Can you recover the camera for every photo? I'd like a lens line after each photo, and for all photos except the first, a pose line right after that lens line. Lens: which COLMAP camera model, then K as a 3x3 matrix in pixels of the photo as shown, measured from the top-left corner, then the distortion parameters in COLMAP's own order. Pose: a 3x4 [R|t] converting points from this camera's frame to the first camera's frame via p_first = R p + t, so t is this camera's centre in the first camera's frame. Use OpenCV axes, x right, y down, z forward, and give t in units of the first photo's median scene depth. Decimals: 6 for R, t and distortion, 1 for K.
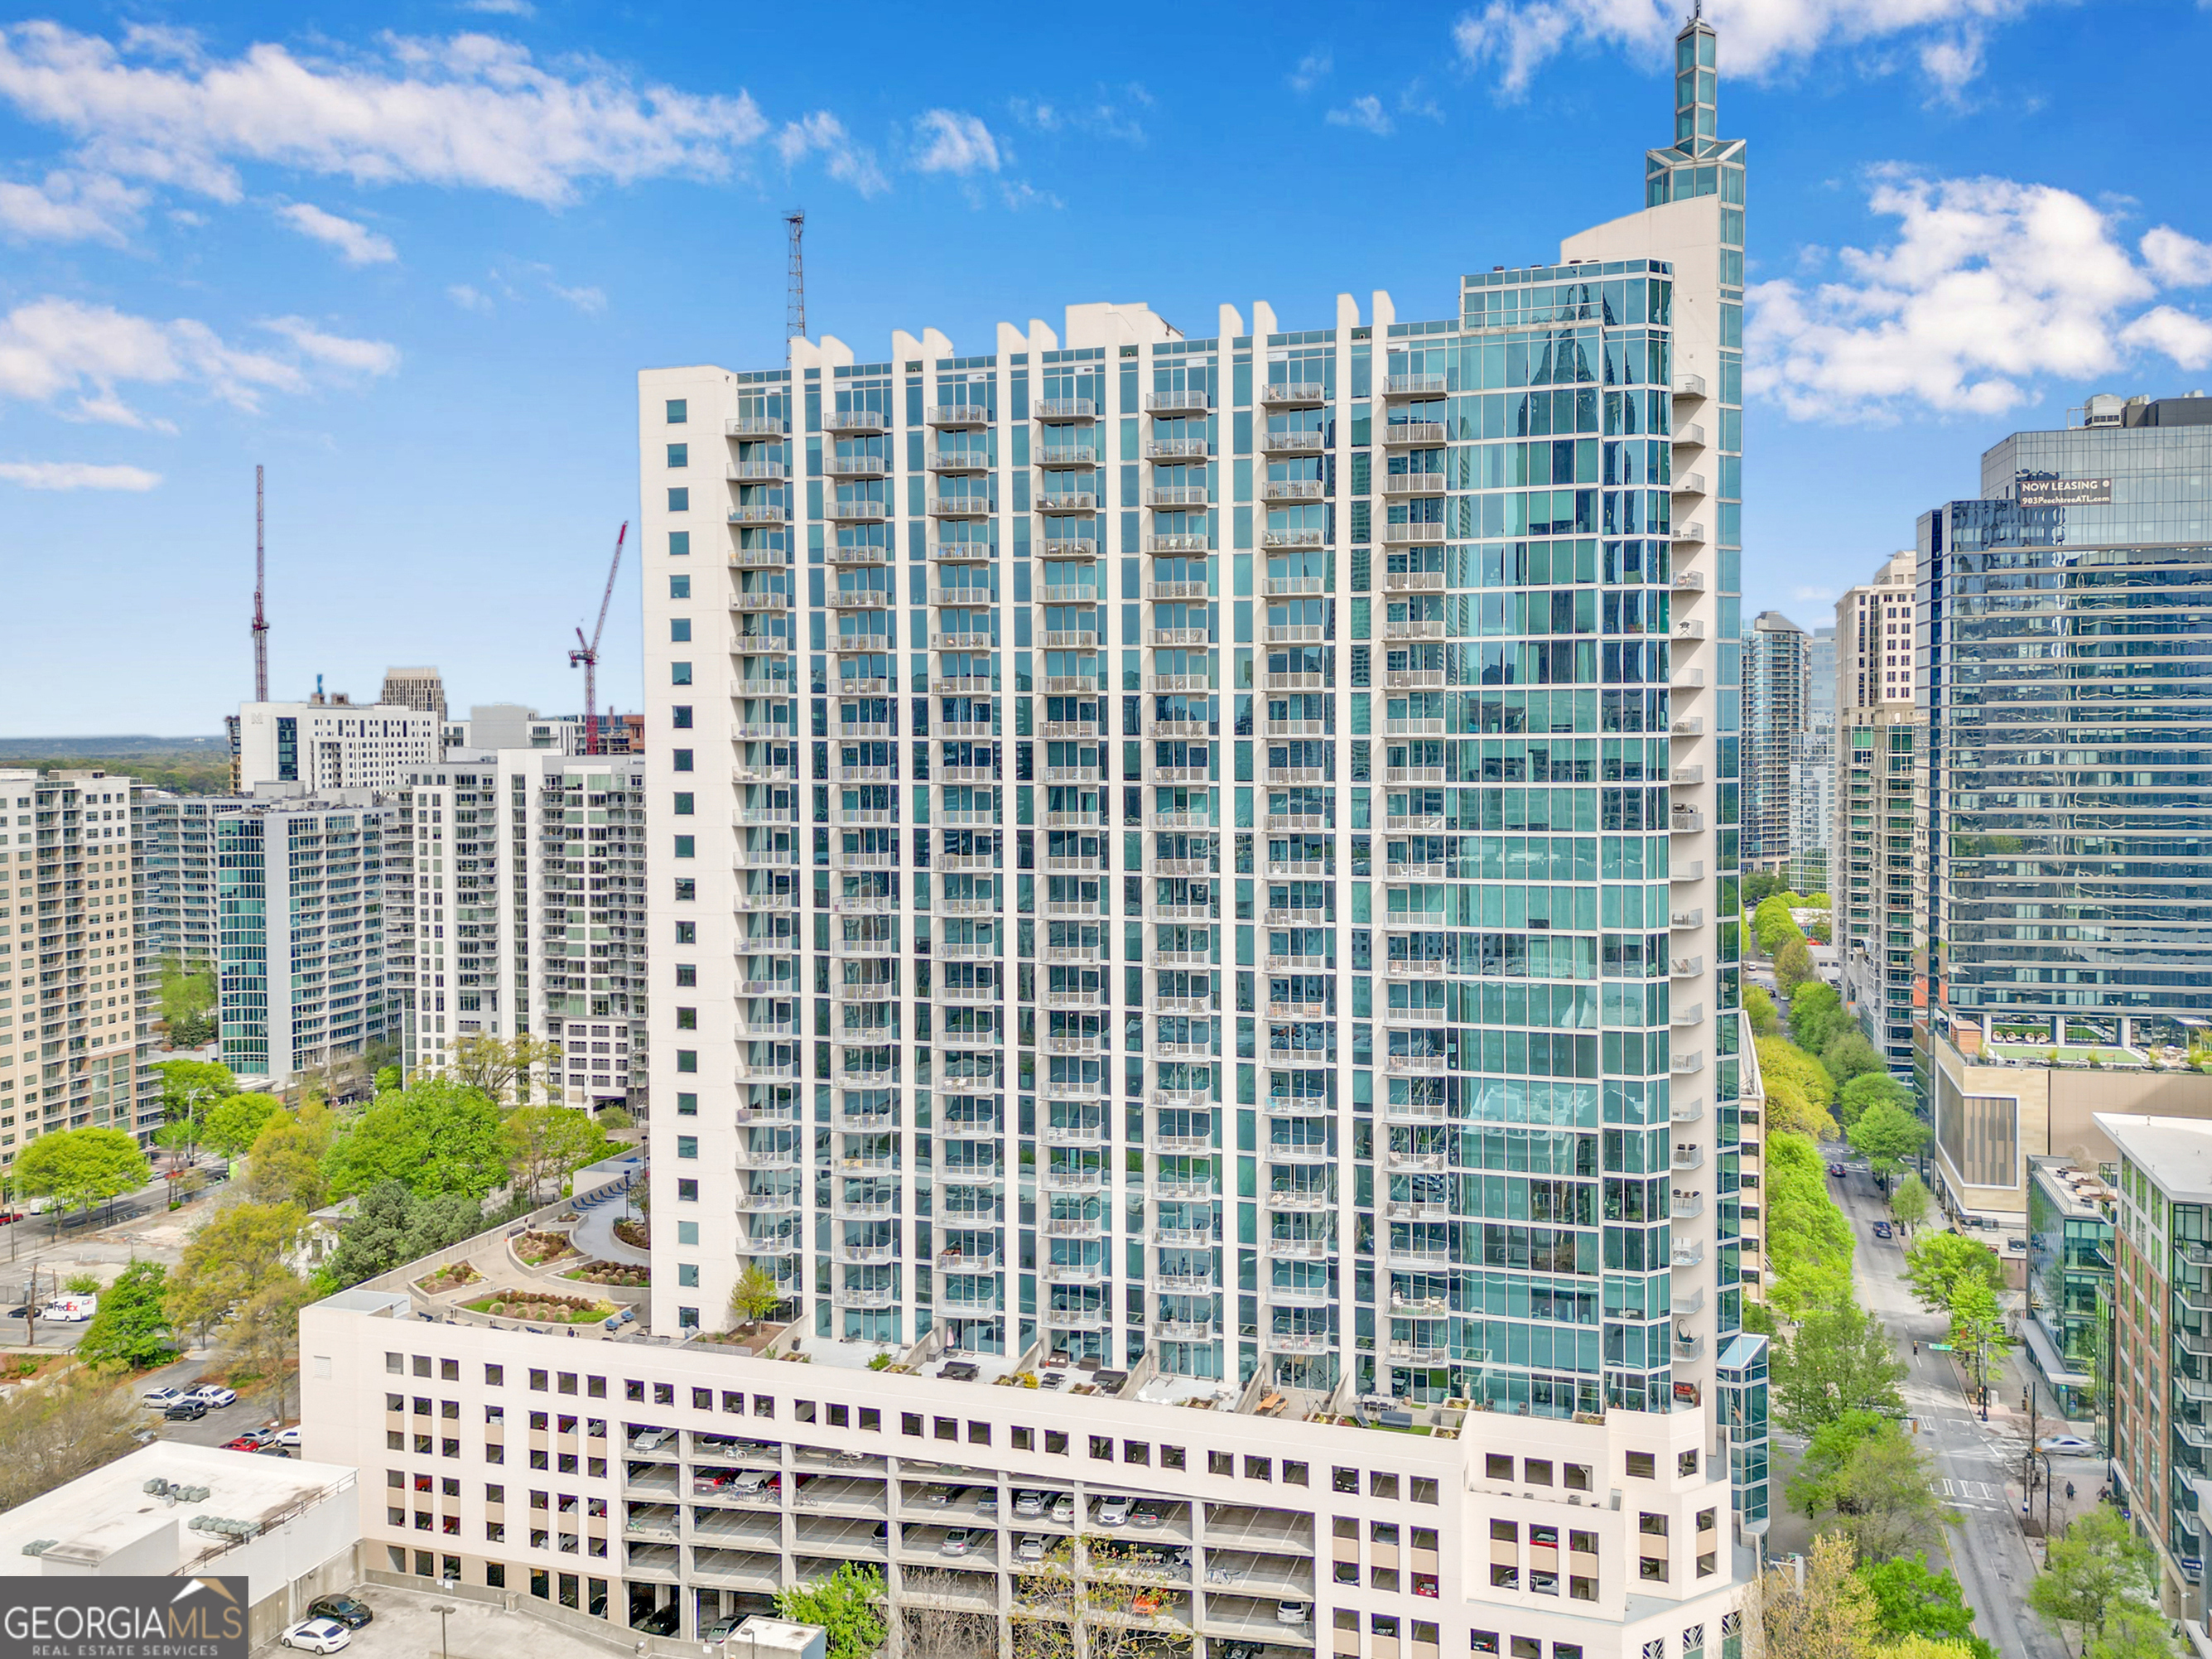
lens RADIAL K [[1584.1, 0, 1131.2], [0, 1584.1, 782.0], [0, 0, 1]] dist [0.058352, -0.048173]
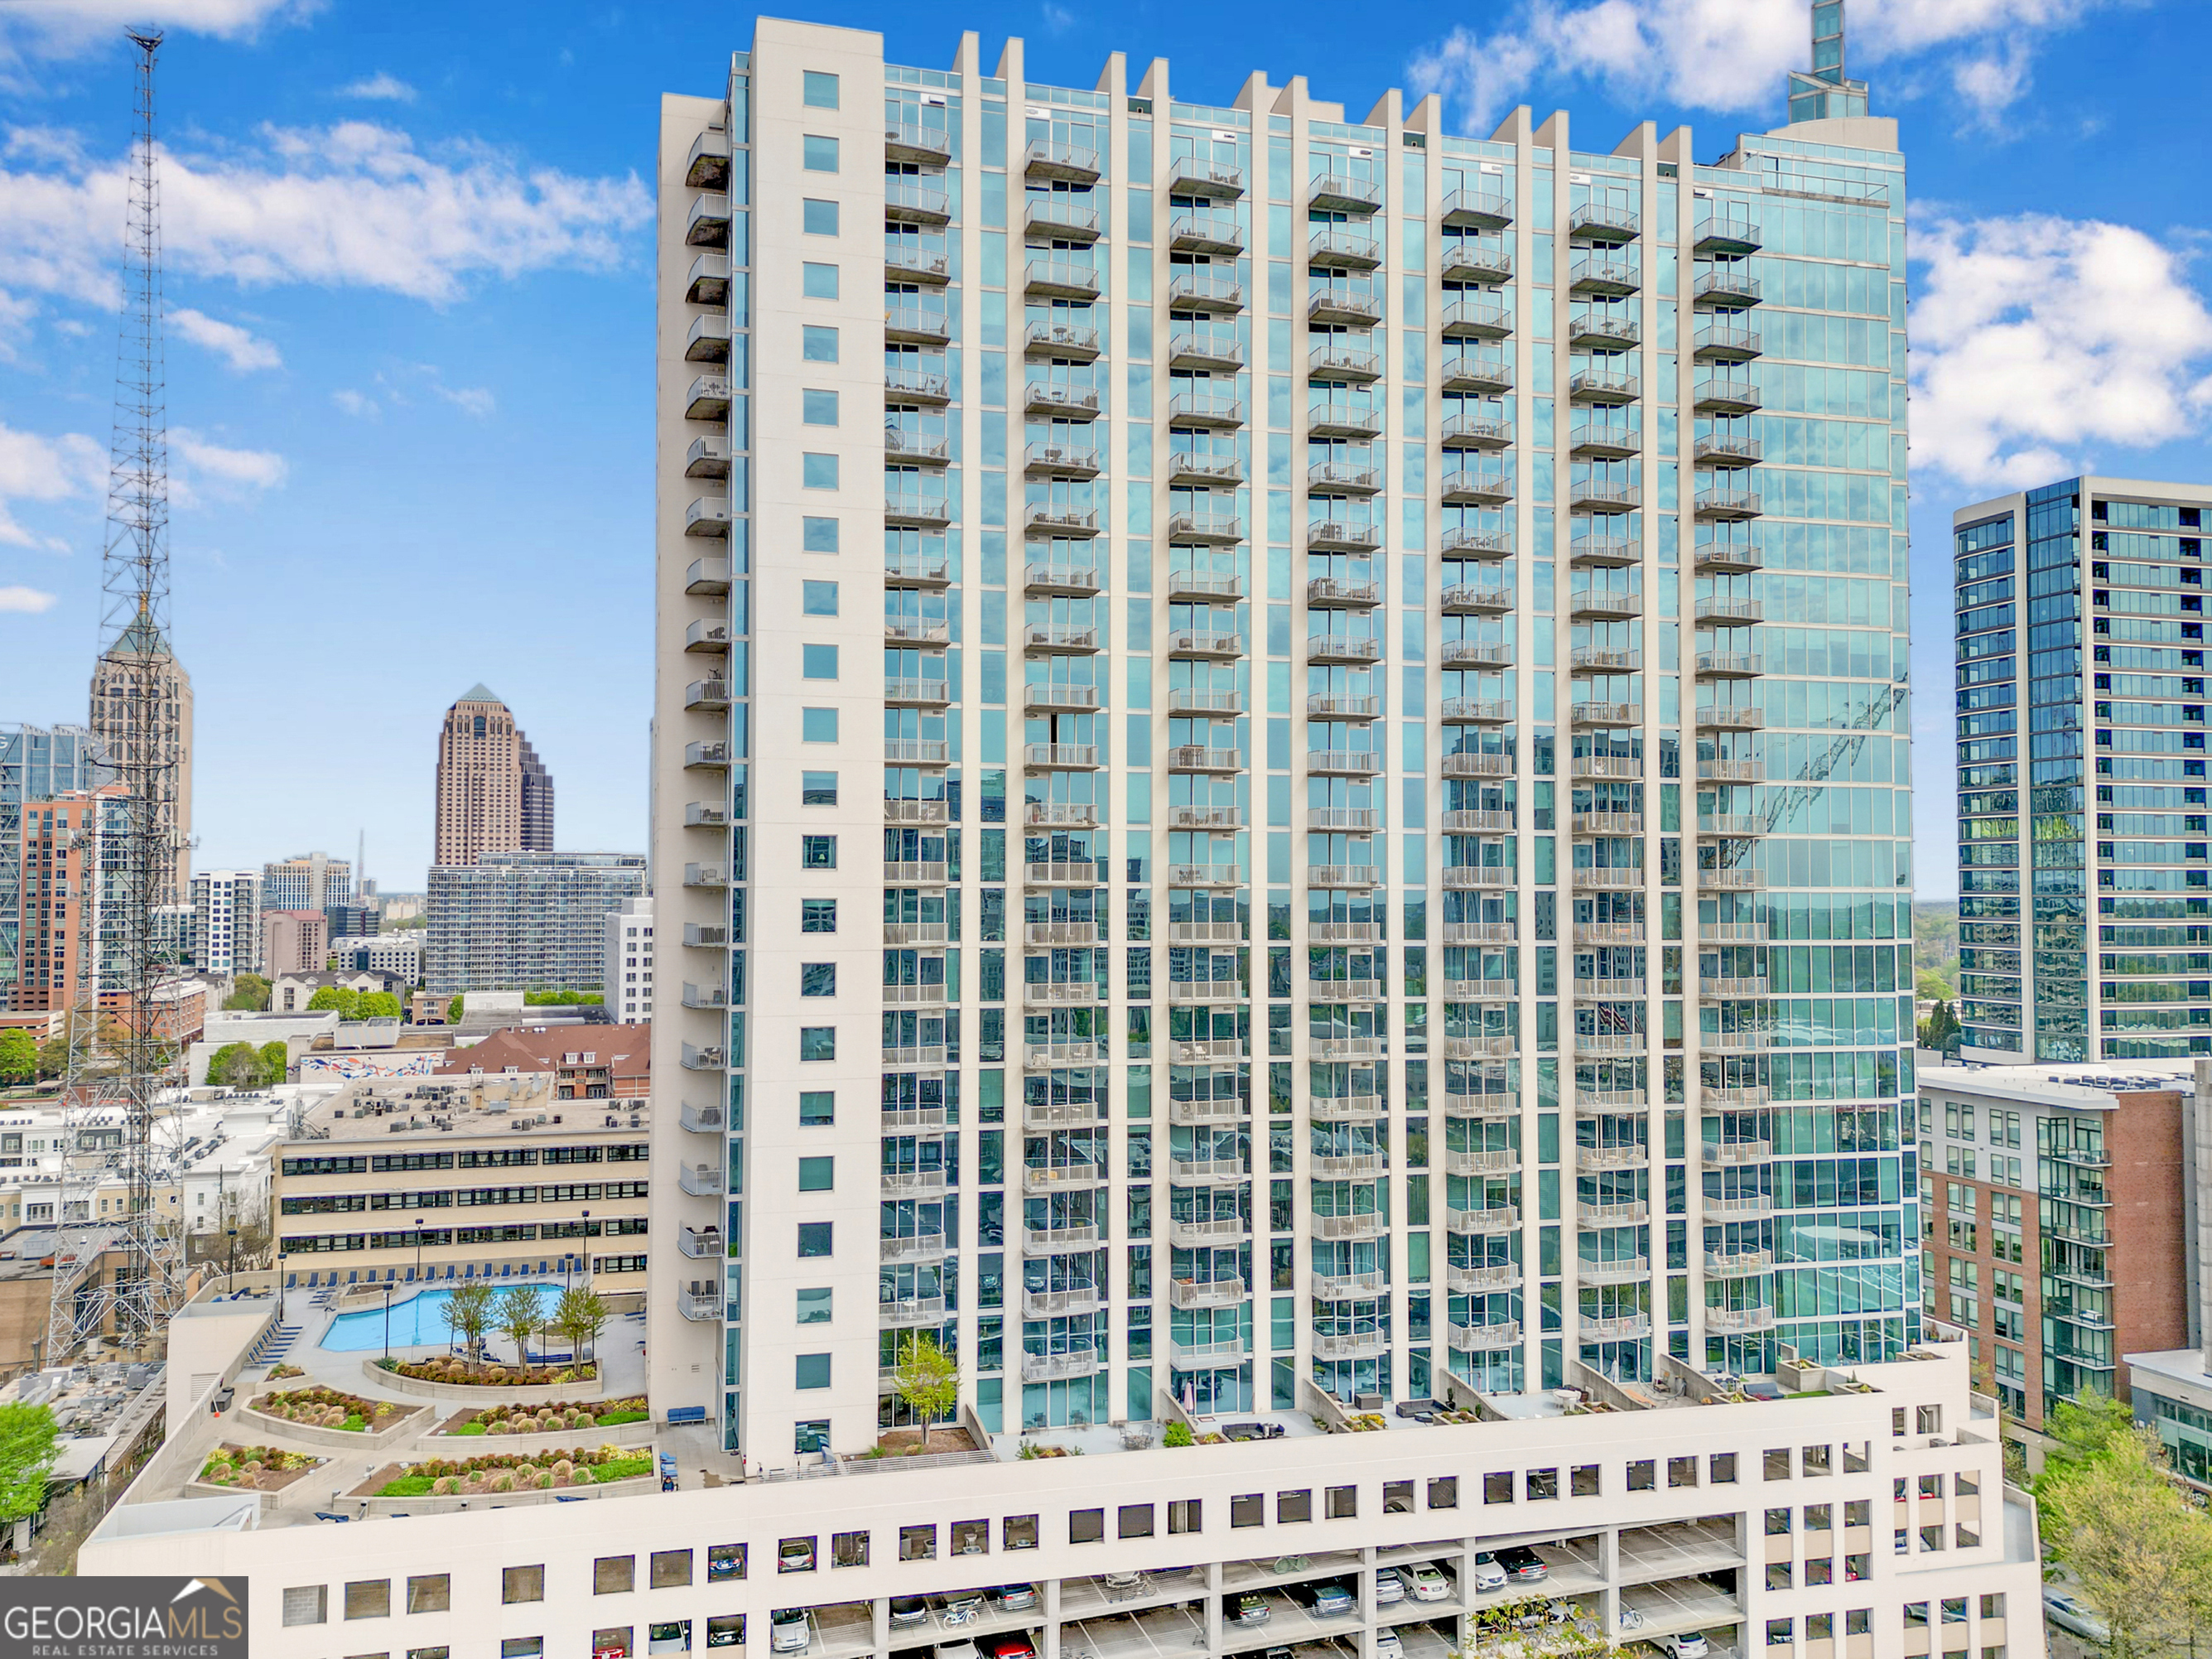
lens RADIAL K [[1639.7, 0, 978.4], [0, 1639.7, 836.7], [0, 0, 1]] dist [0.069162, -0.057287]
pose [[0.856257, 0.028901, 0.515742, -0.580692], [0.002103, 0.998230, -0.059431, 0.129338], [-0.516546, 0.051972, 0.854680, 0.370297]]
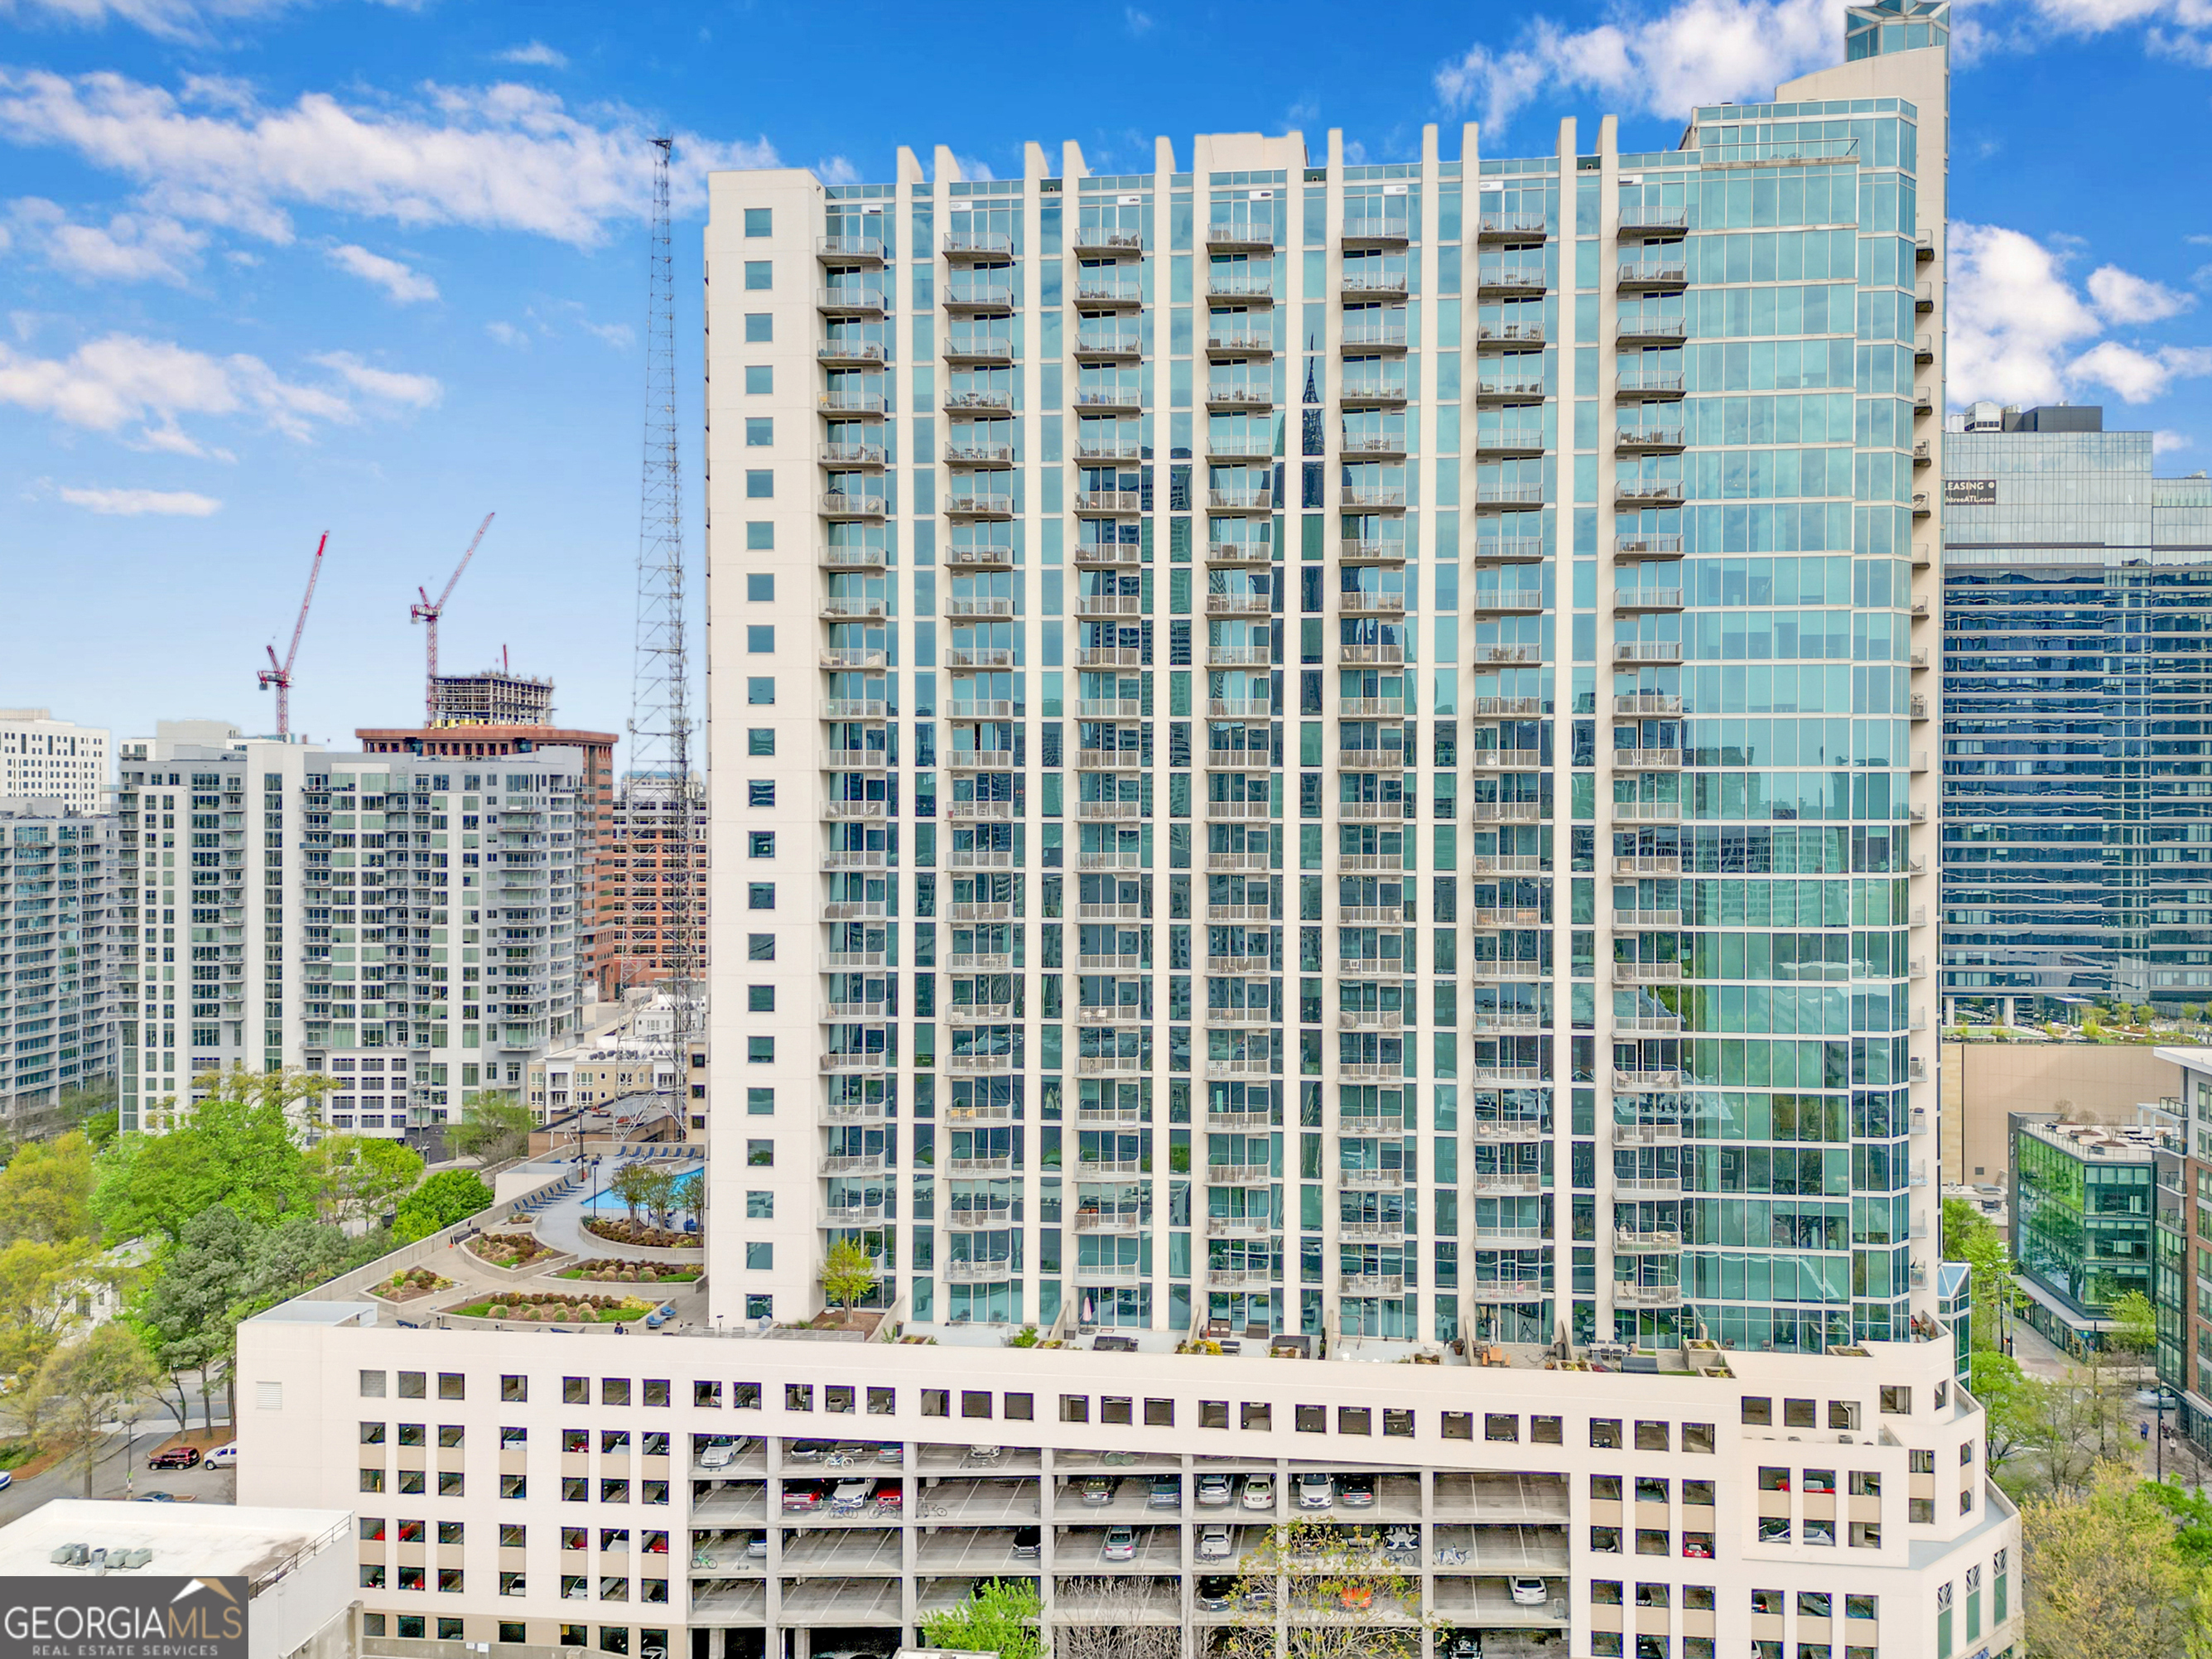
lens RADIAL K [[1587.9, 0, 1120.0], [0, 1587.9, 818.3], [0, 0, 1]] dist [0.063615, -0.052352]
pose [[0.983611, 0.008437, 0.180108, -0.245013], [-0.005305, 0.999826, -0.017861, 0.094426], [-0.180228, 0.016613, 0.983485, 0.140066]]
